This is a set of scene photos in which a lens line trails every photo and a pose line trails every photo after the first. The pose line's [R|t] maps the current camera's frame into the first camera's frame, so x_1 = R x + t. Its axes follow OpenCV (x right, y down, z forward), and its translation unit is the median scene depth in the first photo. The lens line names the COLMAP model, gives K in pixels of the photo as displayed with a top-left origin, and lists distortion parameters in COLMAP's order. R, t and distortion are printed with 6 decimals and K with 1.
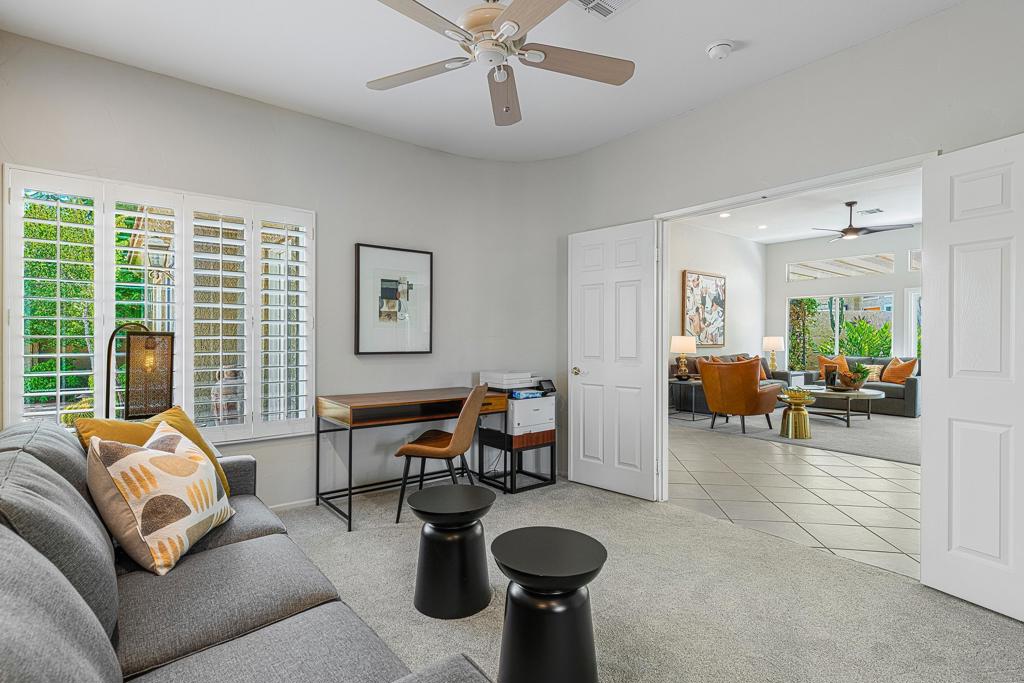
lens RADIAL K [[510.6, 0, 513.6], [0, 510.6, 341.8], [0, 0, 1]] dist [0.002225, 0.000274]
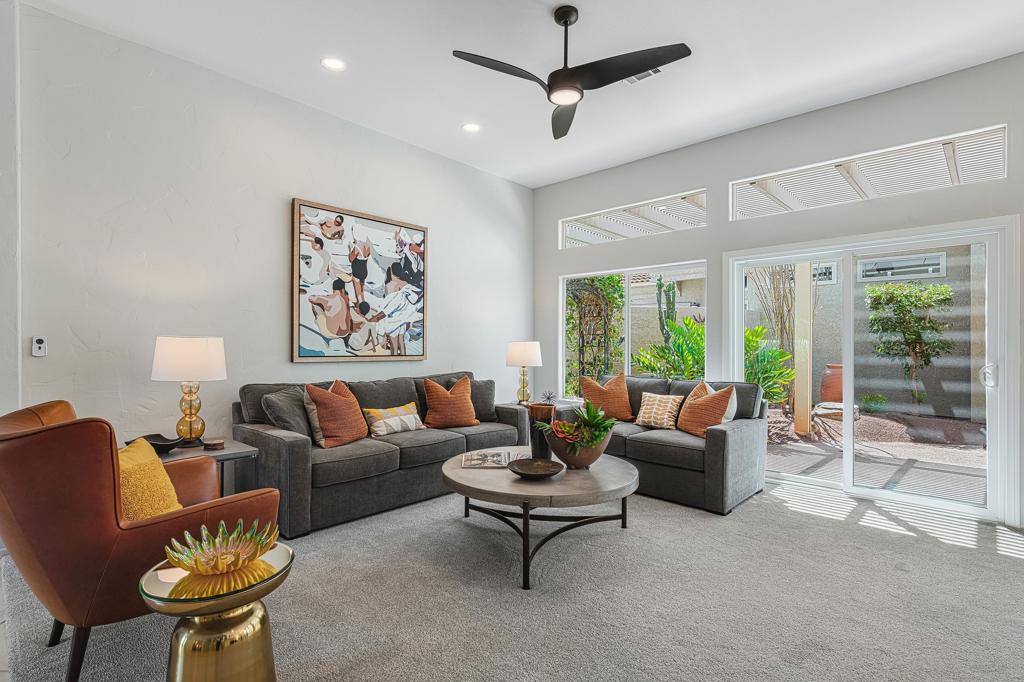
lens RADIAL K [[503.8, 0, 510.6], [0, 503.8, 347.5], [0, 0, 1]] dist [-0.001734, -0.000109]
pose [[0.987821, 0.002334, 0.155579, 0.442828], [-0.001991, 0.999995, -0.002359, -0.001996], [-0.155584, 0.002021, 0.987821, 0.490446]]
